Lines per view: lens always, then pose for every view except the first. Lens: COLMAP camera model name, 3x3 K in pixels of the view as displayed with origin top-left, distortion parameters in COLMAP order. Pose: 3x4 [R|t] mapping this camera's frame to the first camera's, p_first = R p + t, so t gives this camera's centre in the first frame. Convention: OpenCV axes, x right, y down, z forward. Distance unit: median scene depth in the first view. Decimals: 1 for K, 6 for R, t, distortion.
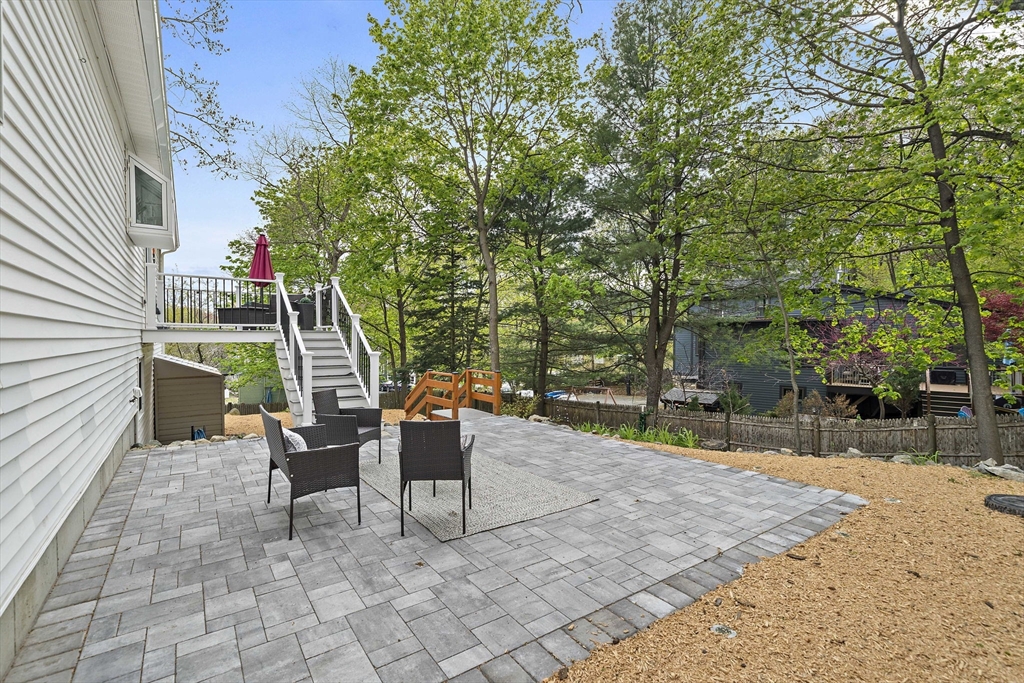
lens RADIAL K [[470.5, 0, 512.0], [0, 470.5, 341.5], [0, 0, 1]] dist [0.001053, 0.000314]
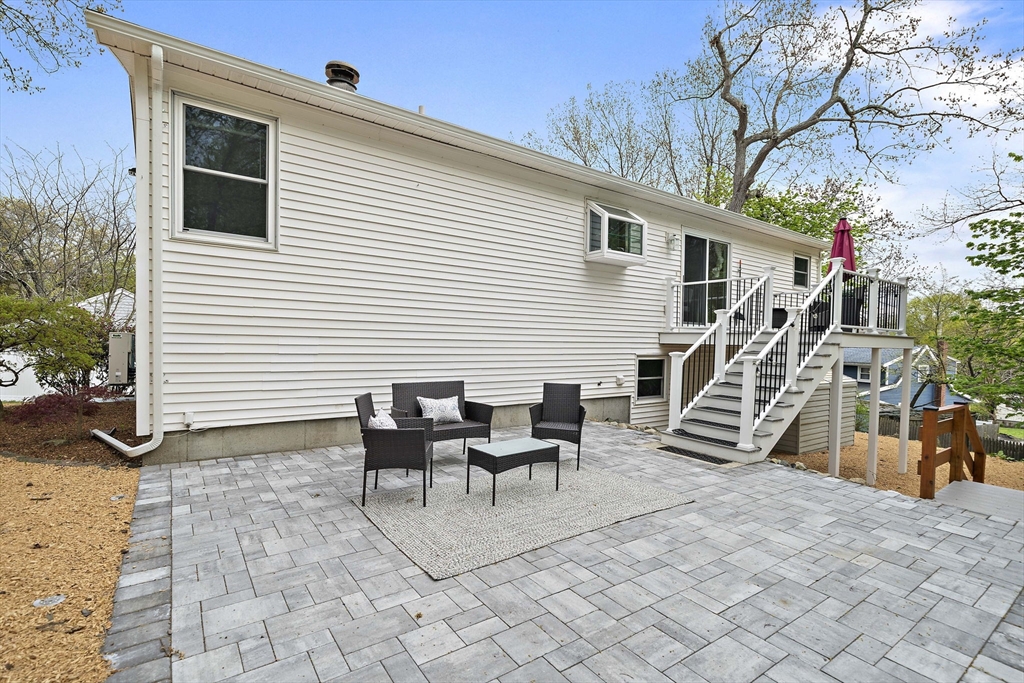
lens RADIAL K [[470.5, 0, 512.0], [0, 470.5, 341.5], [0, 0, 1]] dist [0.001053, 0.000314]
pose [[0.006916, 0.001830, -0.999974, 1.089962], [-0.028499, 0.999592, 0.001632, 0.018056], [0.999570, 0.028487, 0.006965, 1.460504]]
